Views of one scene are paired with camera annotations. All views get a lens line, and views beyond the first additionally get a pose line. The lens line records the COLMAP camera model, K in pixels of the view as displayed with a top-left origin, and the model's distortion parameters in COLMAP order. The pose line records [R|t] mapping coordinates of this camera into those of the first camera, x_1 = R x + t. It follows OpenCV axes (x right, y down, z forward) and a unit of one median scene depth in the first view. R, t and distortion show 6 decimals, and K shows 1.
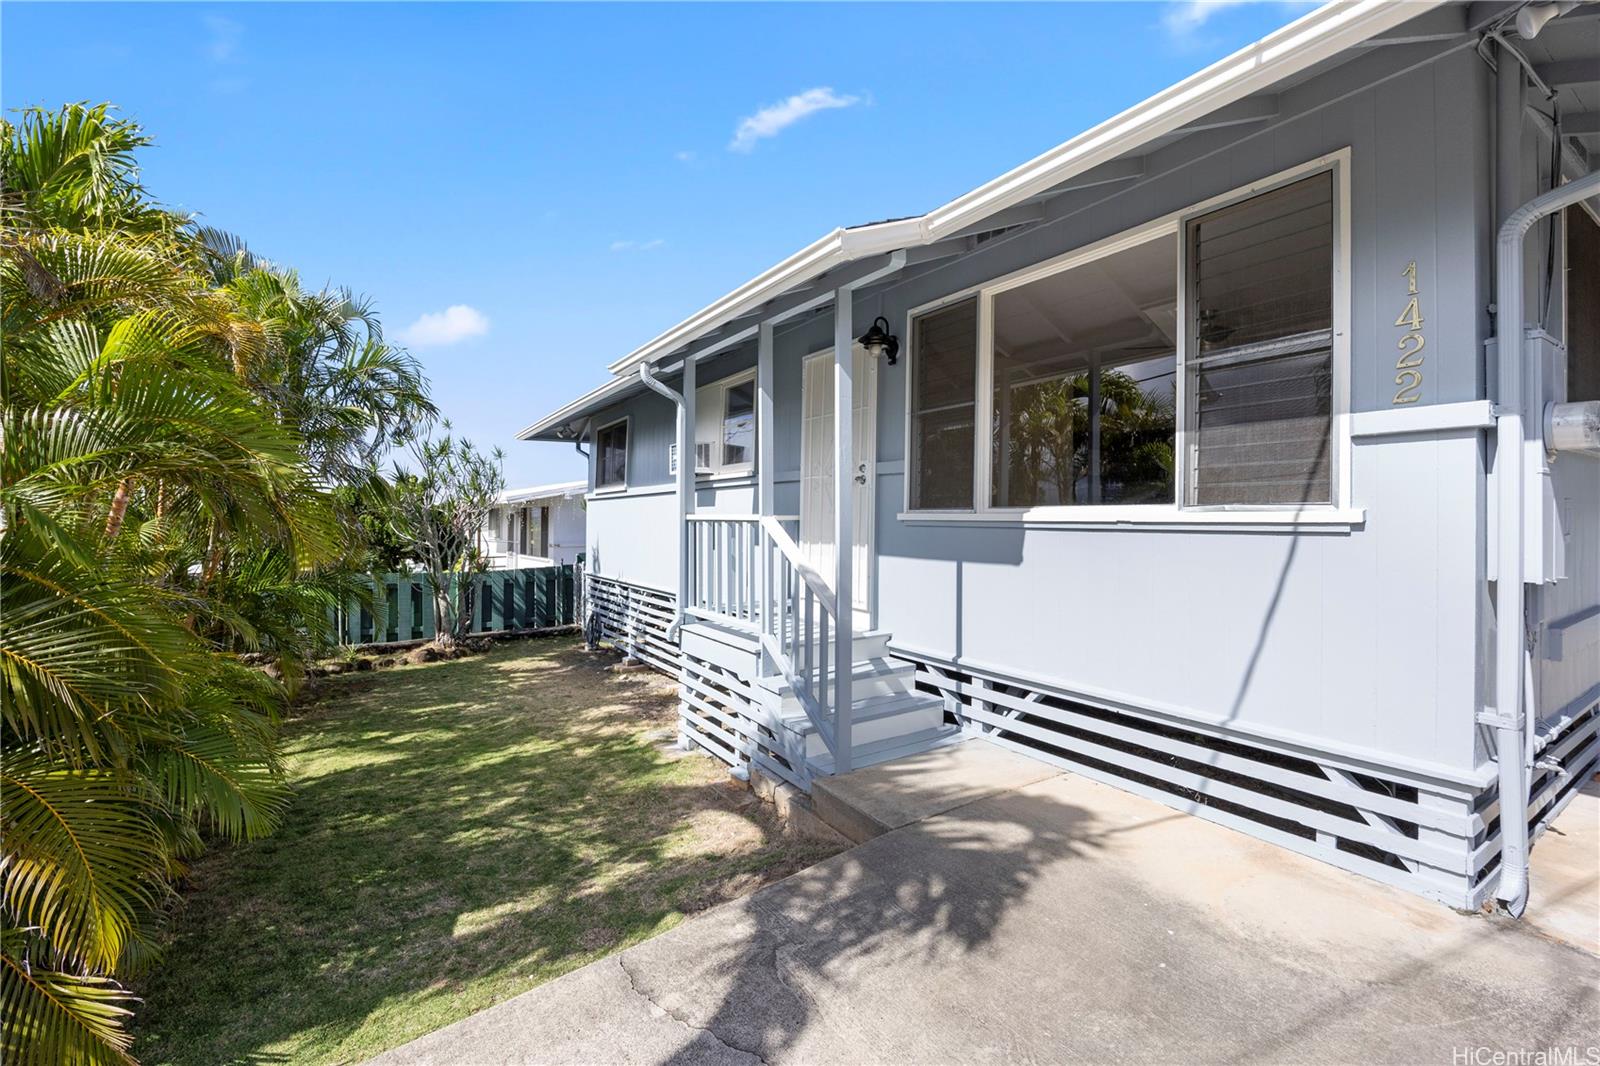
lens RADIAL K [[689.9, 0, 807.3], [0, 689.9, 513.3], [0, 0, 1]] dist [-0.003336, -0.000022]
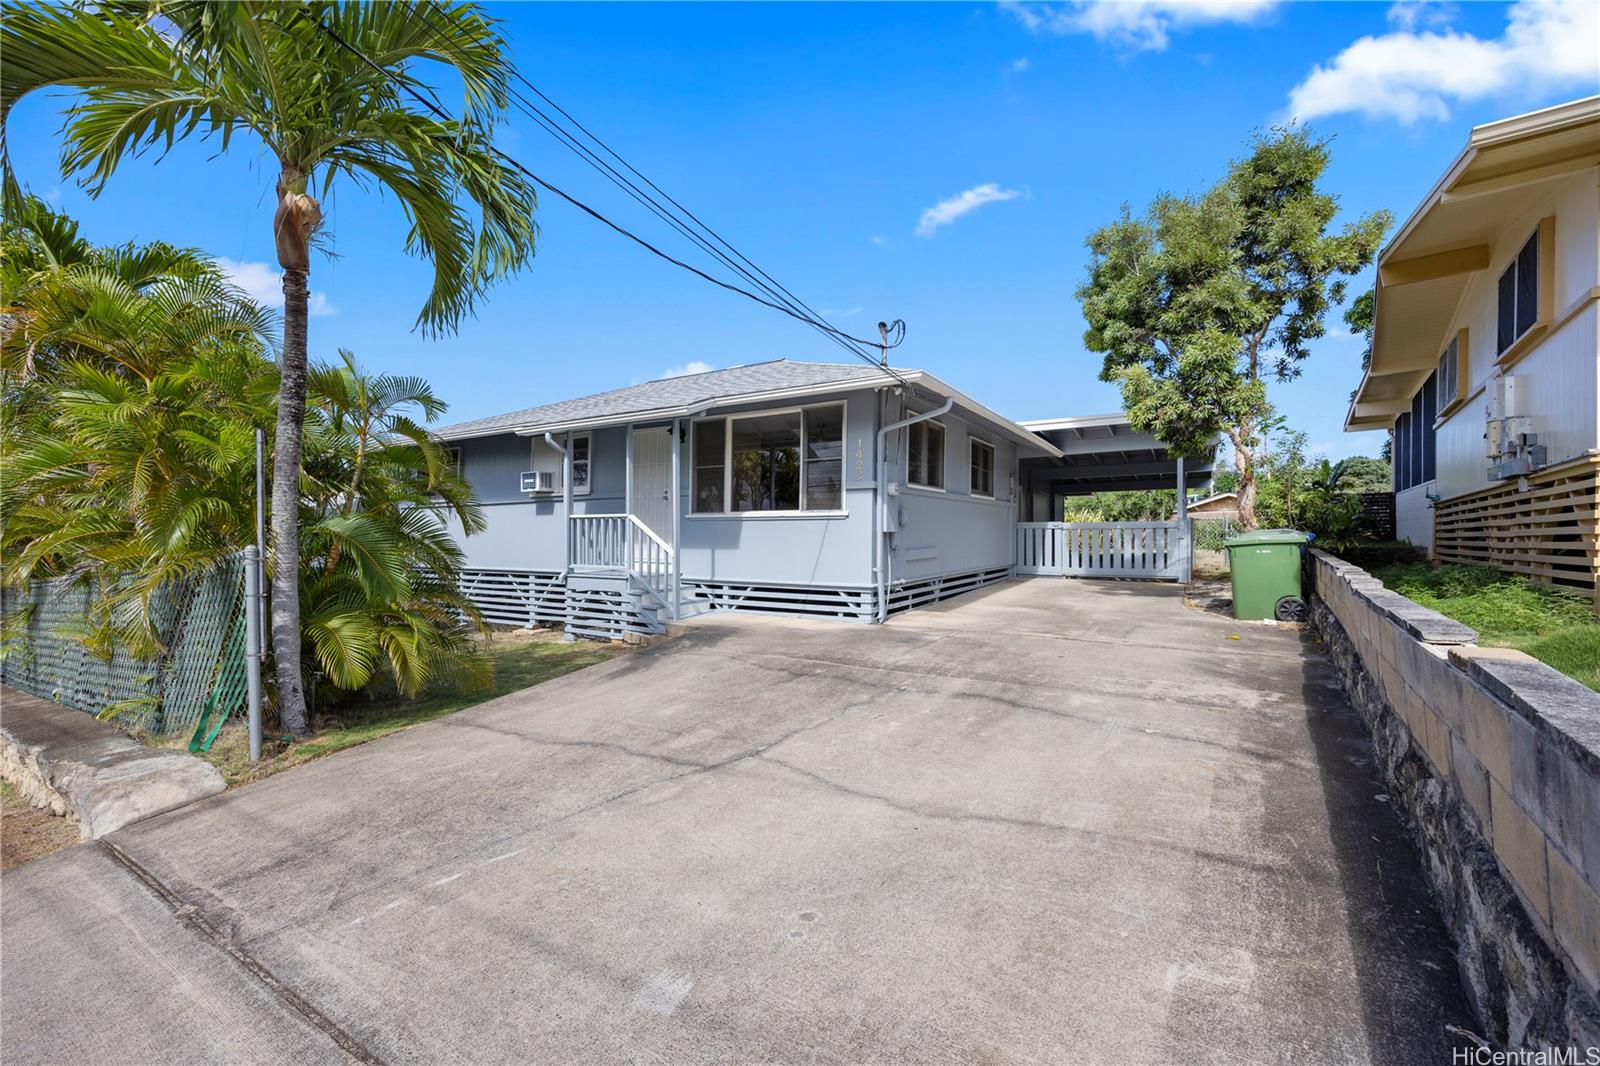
lens RADIAL K [[633.1, 0, 801.2], [0, 633.1, 528.1], [0, 0, 1]] dist [-0.002993, -0.000243]
pose [[0.901622, -0.004079, 0.432505, -0.450088], [-0.000764, 0.999939, 0.011023, 0.024879], [-0.432524, -0.010268, 0.901564, -1.034517]]
